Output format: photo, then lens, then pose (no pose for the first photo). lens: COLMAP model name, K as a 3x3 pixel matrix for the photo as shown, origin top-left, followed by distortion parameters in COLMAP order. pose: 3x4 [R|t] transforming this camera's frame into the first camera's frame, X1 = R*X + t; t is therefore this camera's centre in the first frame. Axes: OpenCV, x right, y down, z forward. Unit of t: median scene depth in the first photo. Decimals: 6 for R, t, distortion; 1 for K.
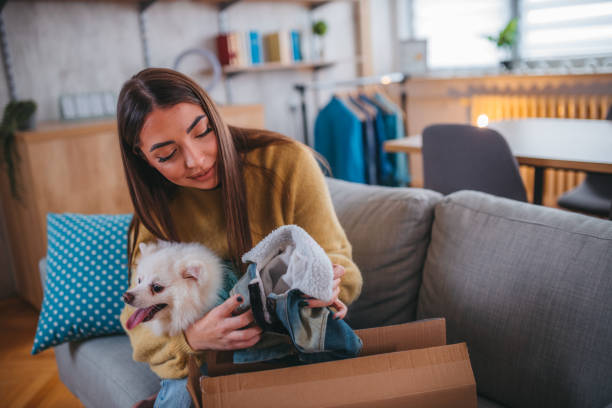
lens RADIAL K [[594.5, 0, 307.2], [0, 594.5, 207.3], [0, 0, 1]] dist [-0.022729, 0.000000]
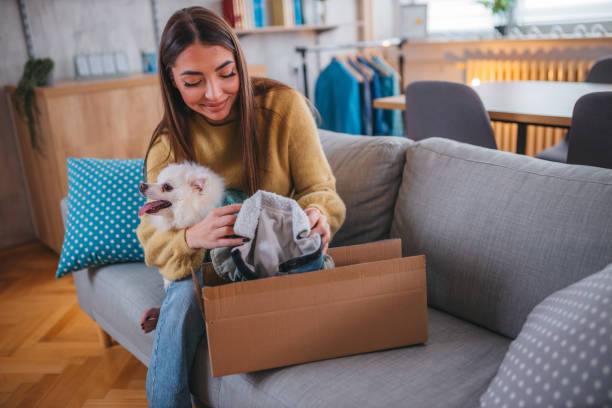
lens RADIAL K [[594.5, 0, 306.2], [0, 594.5, 208.8], [0, 0, 1]] dist [-0.022729, 0.000000]
pose [[0.999785, 0.013247, -0.015941, 0.024746], [-0.012335, 0.998354, 0.056004, 0.028620], [0.016657, -0.055795, 0.998303, -0.088748]]
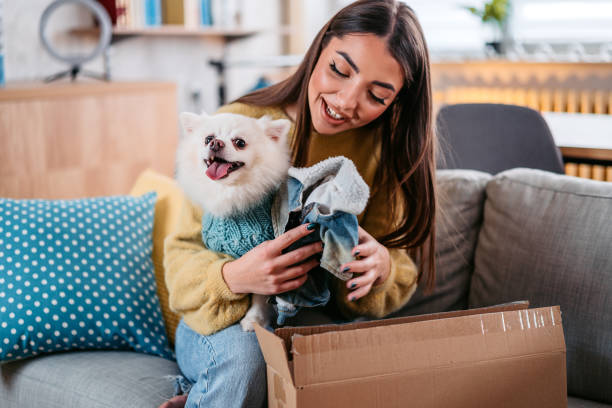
lens RADIAL K [[990.8, 0, 308.3], [0, 990.8, 206.9], [0, 0, 1]] dist [0.040569, 0.000000]
pose [[0.980478, 0.025056, 0.195024, -0.186096], [-0.008987, 0.996522, -0.082850, 0.088739], [-0.196421, 0.079480, 0.977293, -0.201453]]
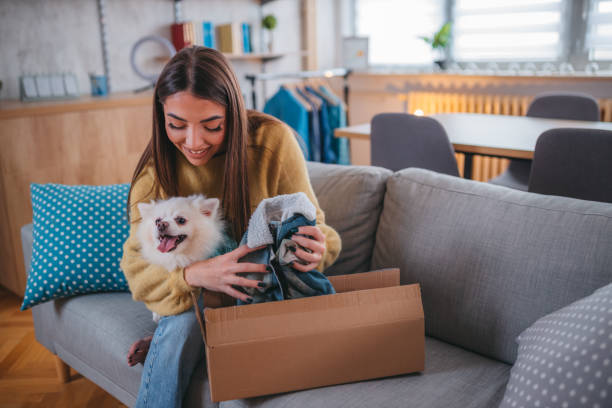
lens RADIAL K [[594.5, 0, 307.0], [0, 594.5, 207.2], [0, 0, 1]] dist [-0.022729, 0.000000]
pose [[0.992967, 0.016616, 0.117219, -0.047885], [-0.017816, 0.999799, 0.009197, 0.025857], [-0.117043, -0.011220, 0.993063, -0.093096]]
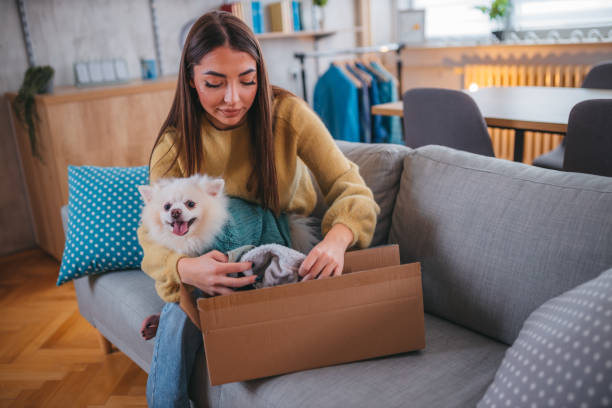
lens RADIAL K [[594.5, 0, 306.0], [0, 594.5, 208.0], [0, 0, 1]] dist [-0.022729, 0.000000]
pose [[0.999832, 0.008908, -0.016043, 0.026166], [-0.008111, 0.998761, 0.049092, 0.023468], [0.016461, -0.048954, 0.998665, -0.094665]]
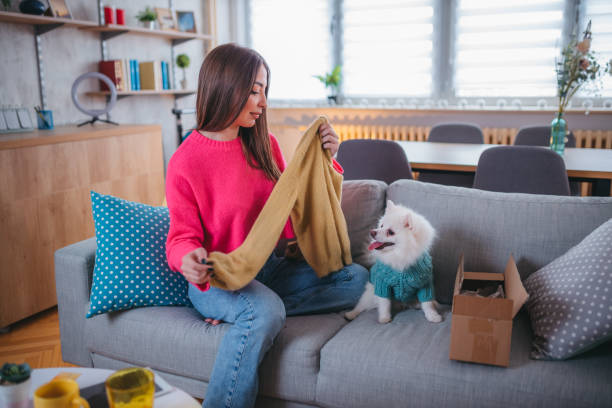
lens RADIAL K [[594.5, 0, 304.6], [0, 594.5, 199.0], [0, 0, 1]] dist [-0.022729, 0.000000]
pose [[0.918966, -0.018172, 0.393917, -0.346314], [0.043916, 0.997440, -0.056437, 0.059165], [-0.391883, 0.069162, 0.917412, -0.188645]]
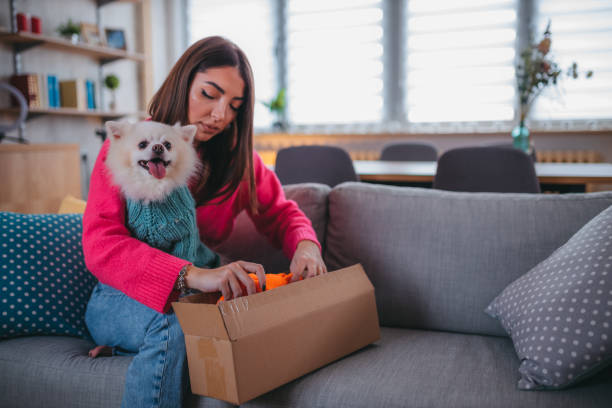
lens RADIAL K [[594.5, 0, 304.9], [0, 594.5, 196.7], [0, 0, 1]] dist [-0.022729, 0.000000]
pose [[0.887116, 0.008675, 0.461465, -0.247598], [0.065330, 0.987397, -0.144151, 0.109845], [-0.456899, 0.158026, 0.875369, -0.049307]]
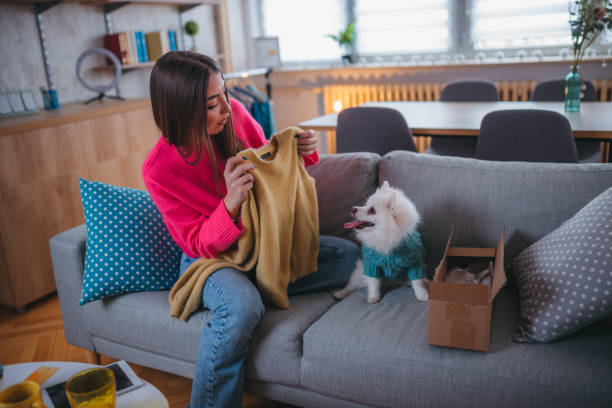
lens RADIAL K [[594.5, 0, 305.0], [0, 594.5, 200.8], [0, 0, 1]] dist [-0.022729, 0.000000]
pose [[0.941601, -0.085860, 0.325600, -0.268596], [0.083583, 0.996279, 0.021006, 0.027859], [-0.326192, 0.007436, 0.945274, -0.201996]]
